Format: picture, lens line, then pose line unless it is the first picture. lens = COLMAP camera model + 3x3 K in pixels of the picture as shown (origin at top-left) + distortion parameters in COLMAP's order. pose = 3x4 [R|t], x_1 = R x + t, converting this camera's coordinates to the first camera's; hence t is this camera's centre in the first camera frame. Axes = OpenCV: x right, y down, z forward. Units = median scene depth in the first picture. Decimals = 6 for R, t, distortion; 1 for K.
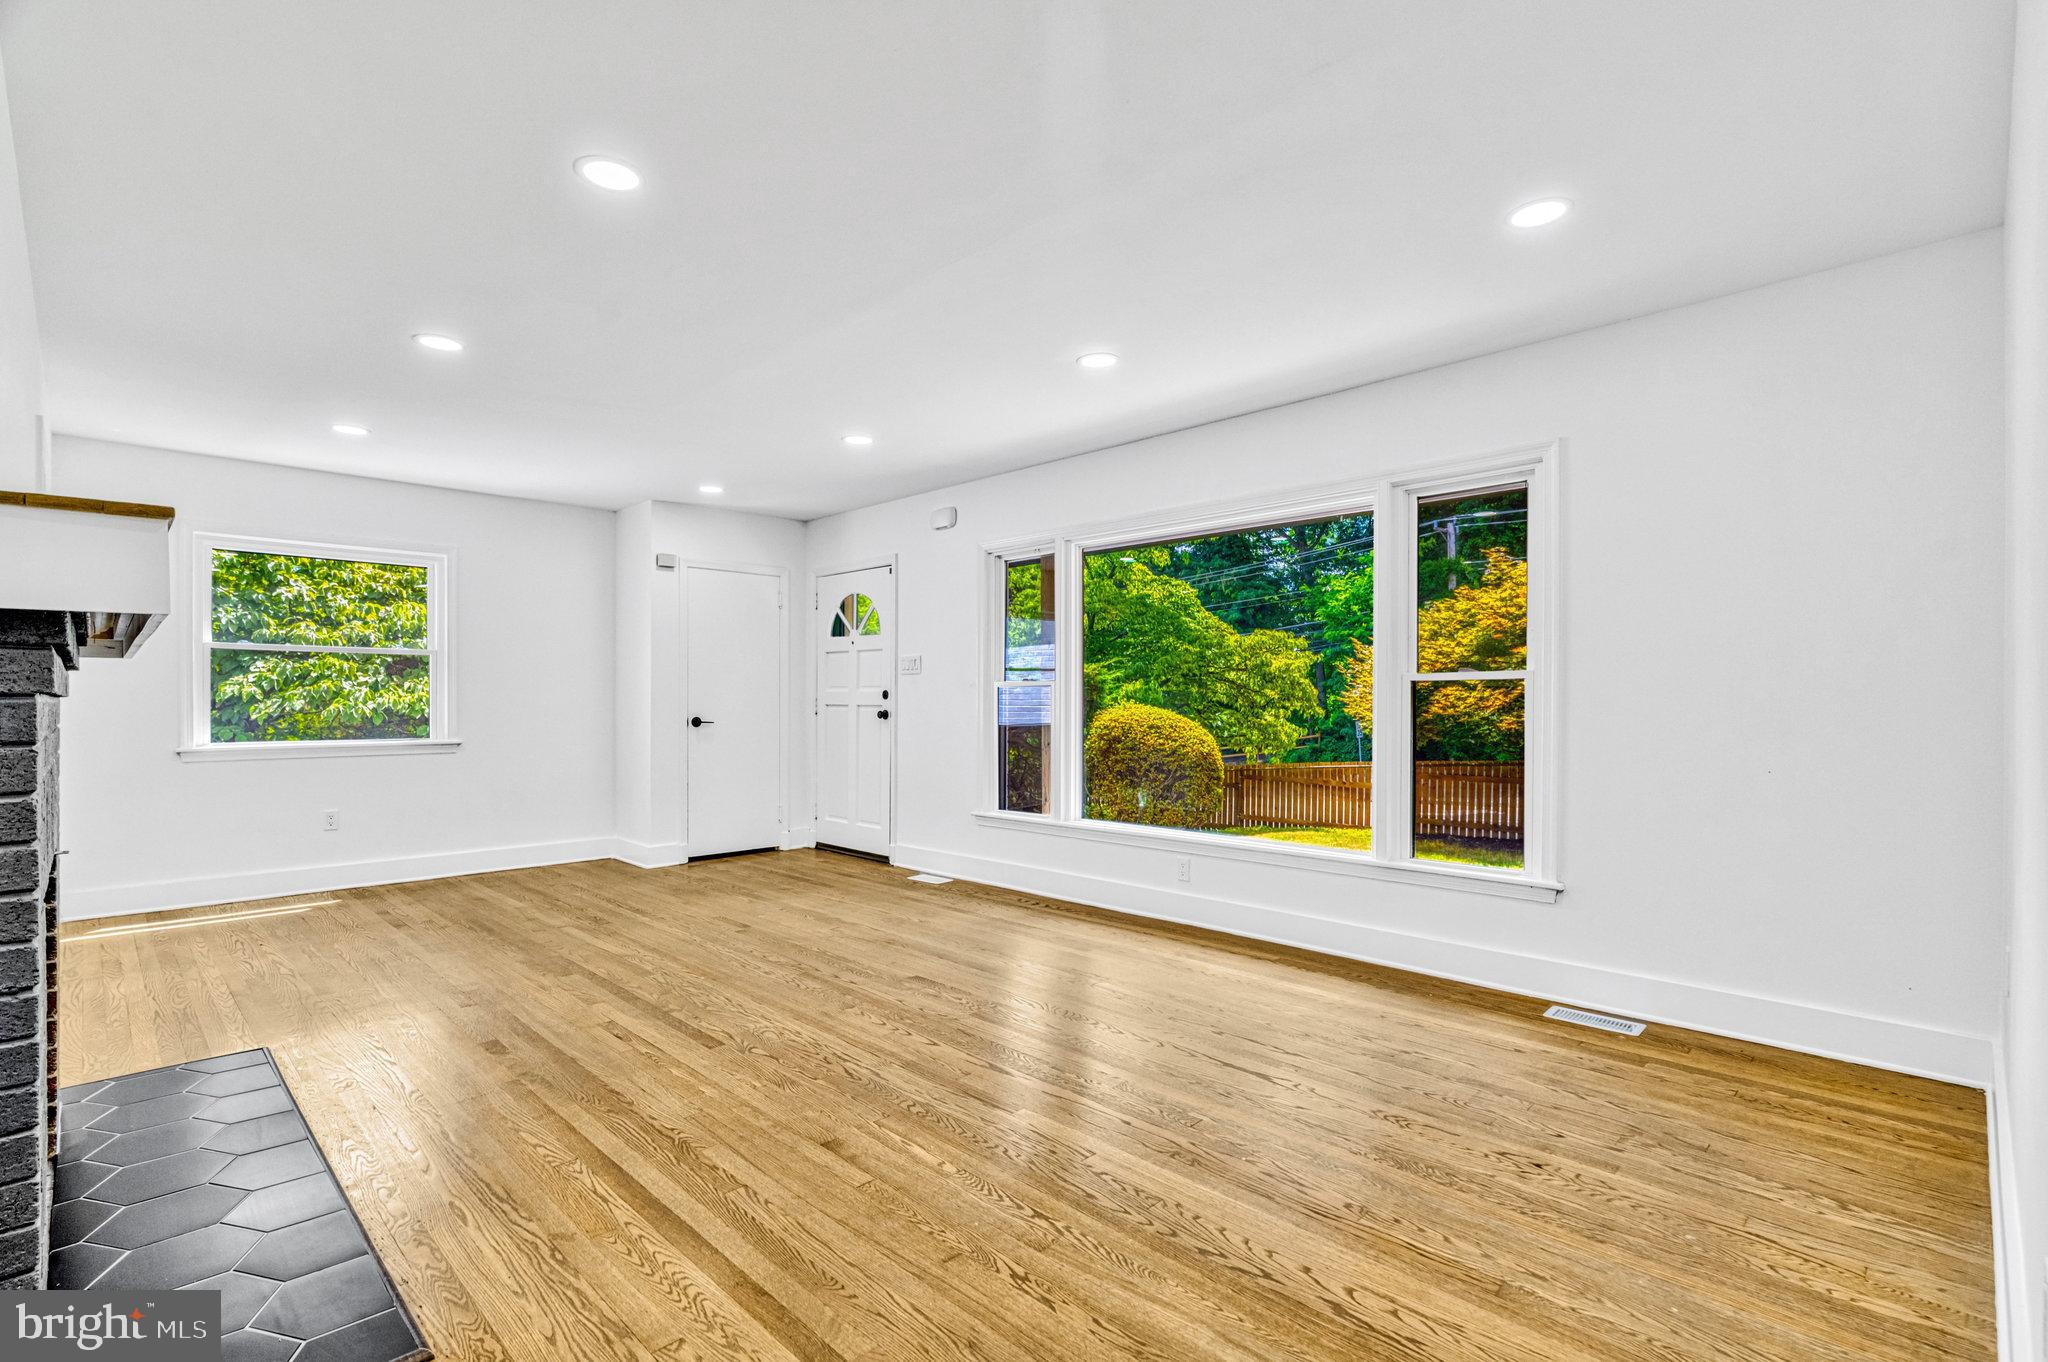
lens RADIAL K [[940.0, 0, 1025.8], [0, 940.0, 704.6], [0, 0, 1]] dist [-0.013481, 0.003921]
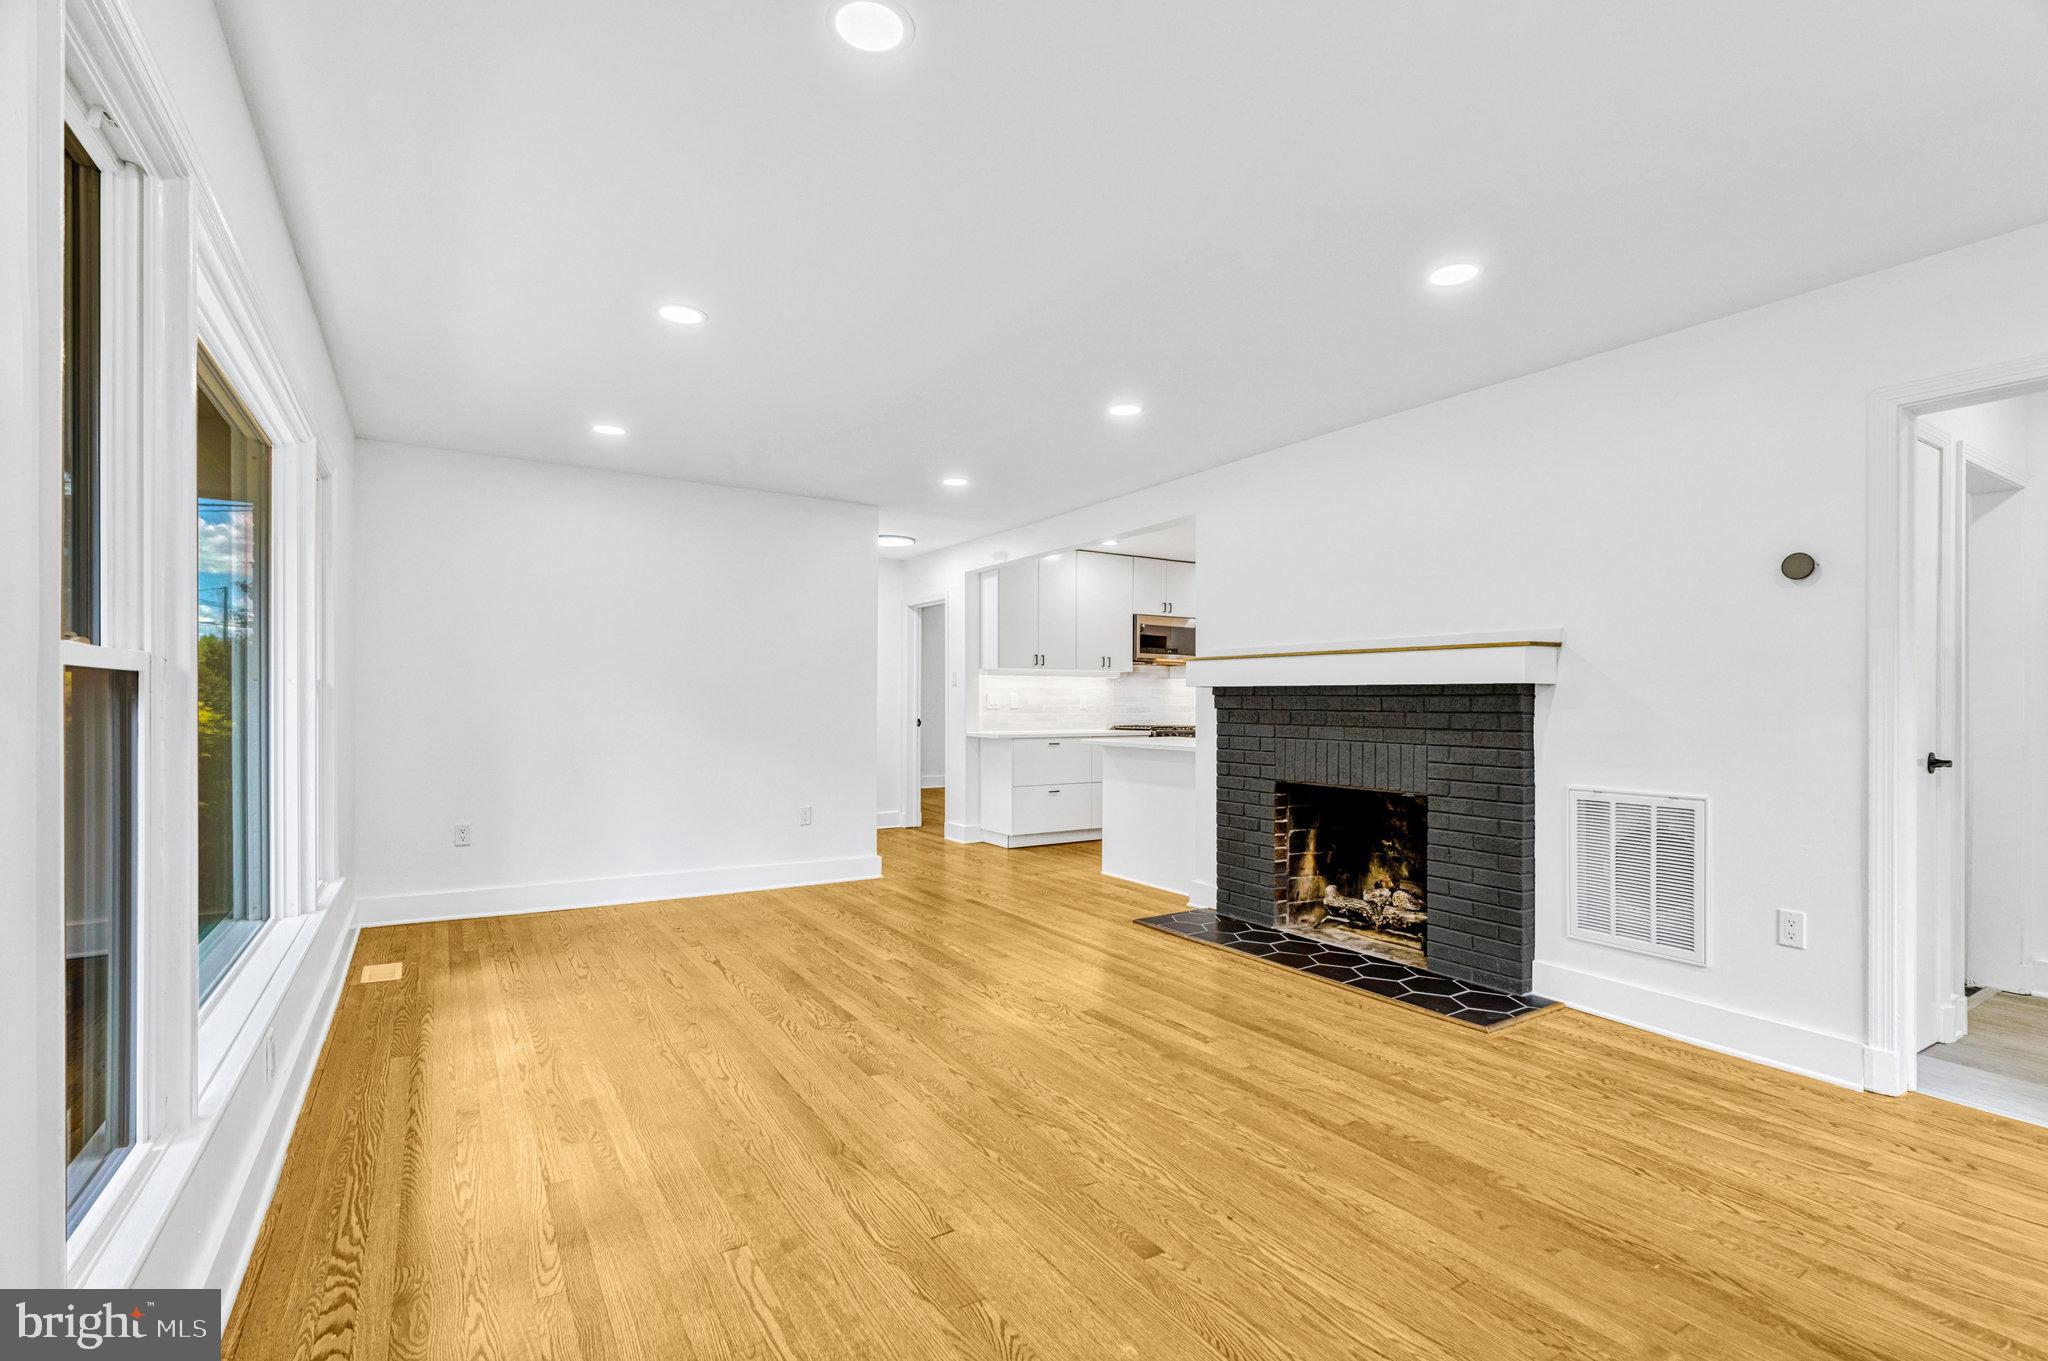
lens RADIAL K [[940.0, 0, 1025.8], [0, 940.0, 704.1], [0, 0, 1]] dist [-0.013481, 0.003921]
pose [[-0.974432, -0.005170, 0.224623, -0.467887], [-0.003775, 0.999971, 0.006640, -0.021660], [-0.224651, 0.005623, -0.974423, 1.955305]]
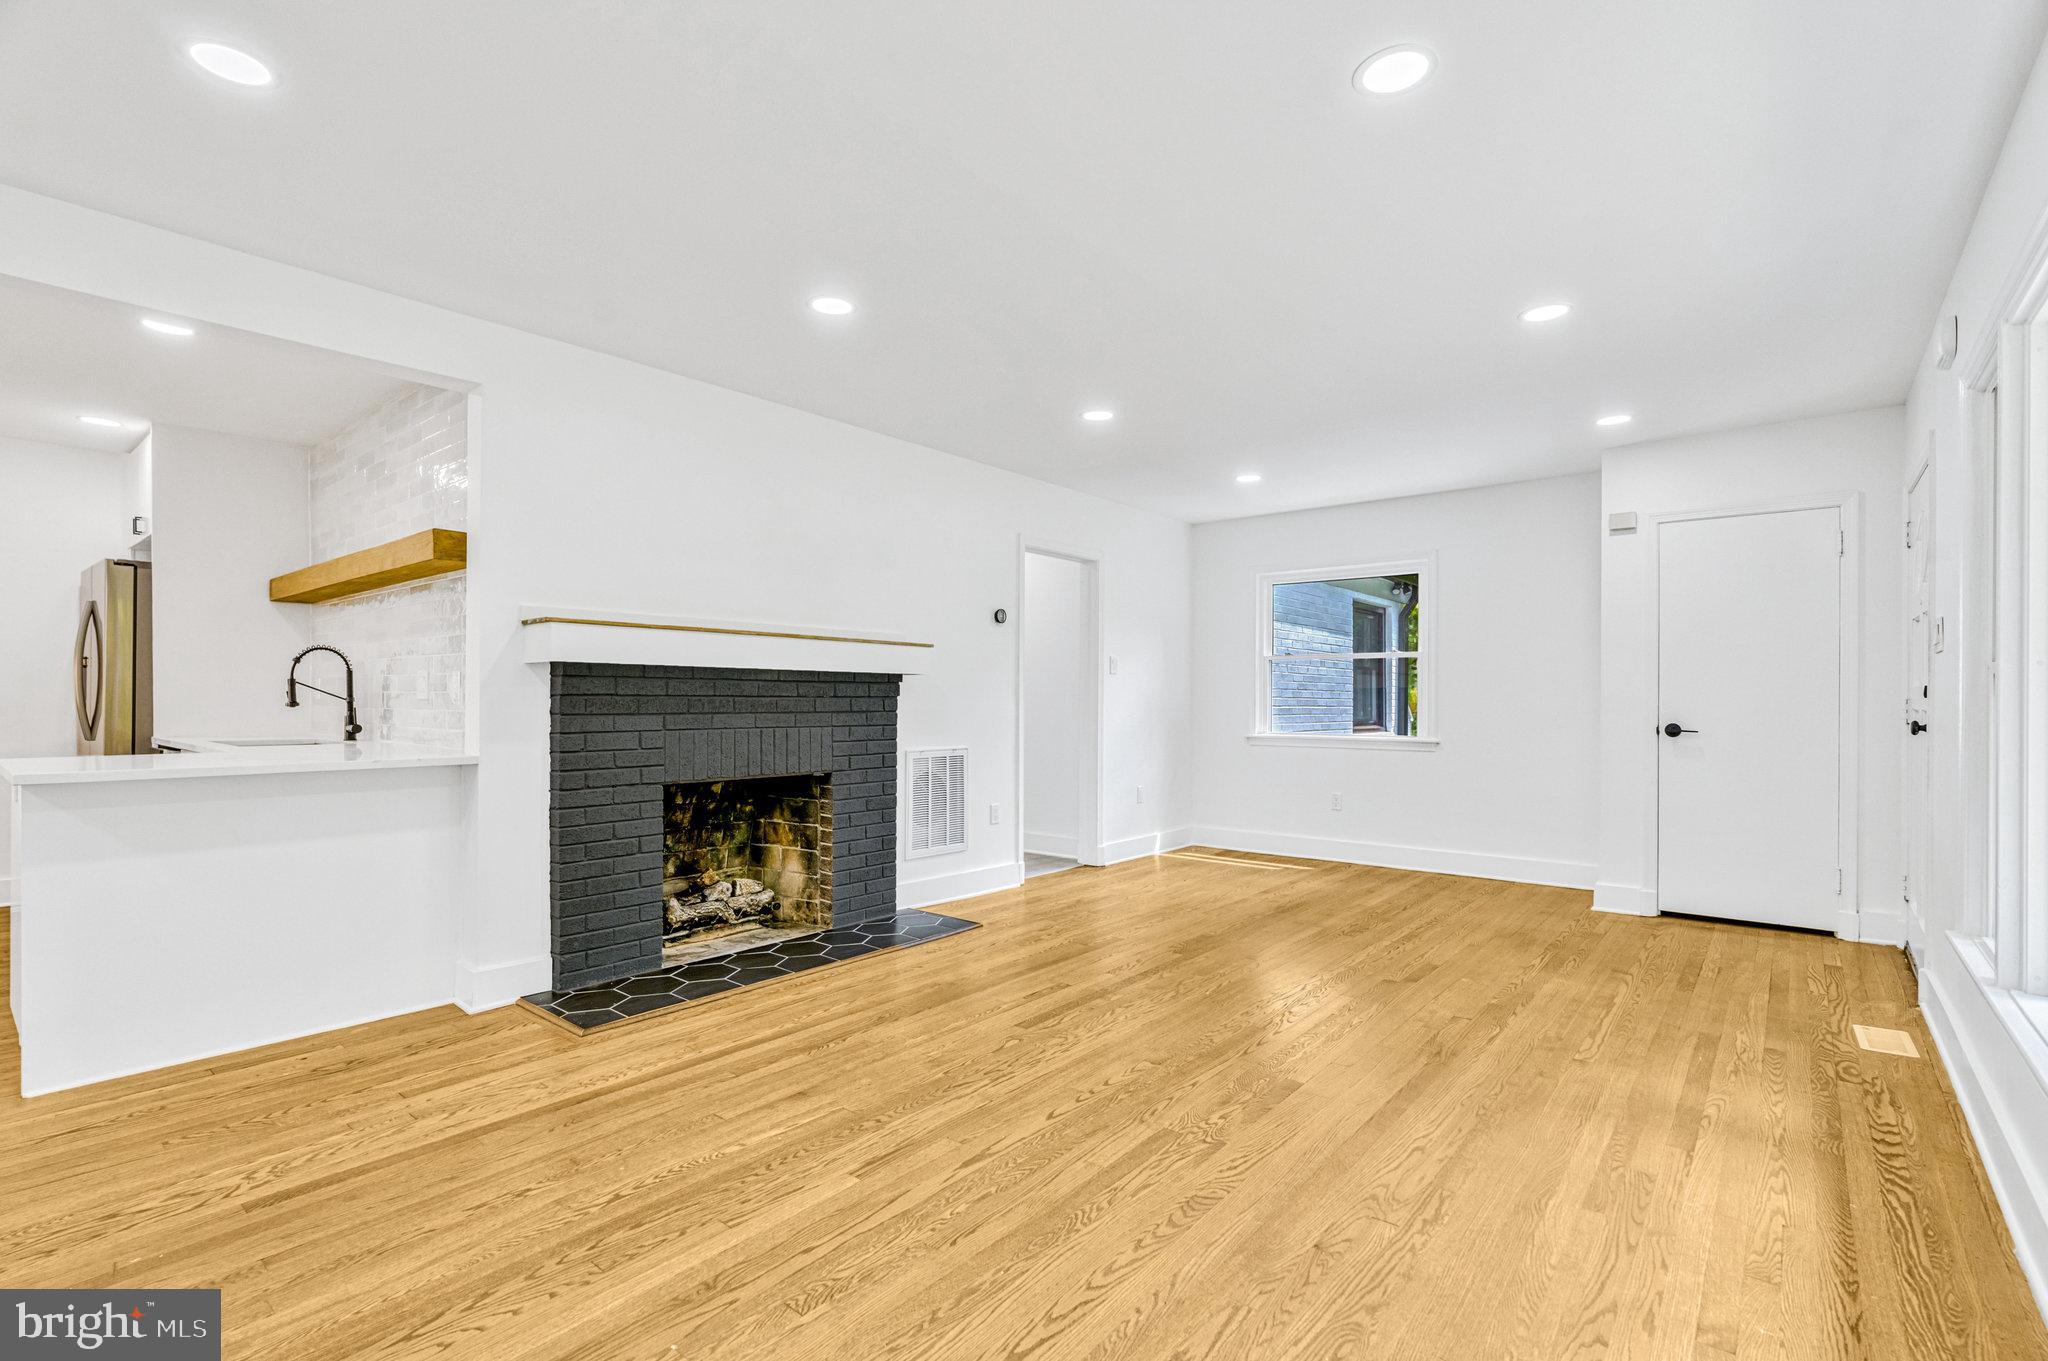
lens RADIAL K [[940.0, 0, 1025.8], [0, 940.0, 704.1], [0, 0, 1]] dist [-0.013481, 0.003921]
pose [[0.095868, 0.006189, -0.995375, 0.656980], [-0.007499, 0.999957, 0.005495, -0.004850], [0.995366, 0.006937, 0.095910, 0.819396]]
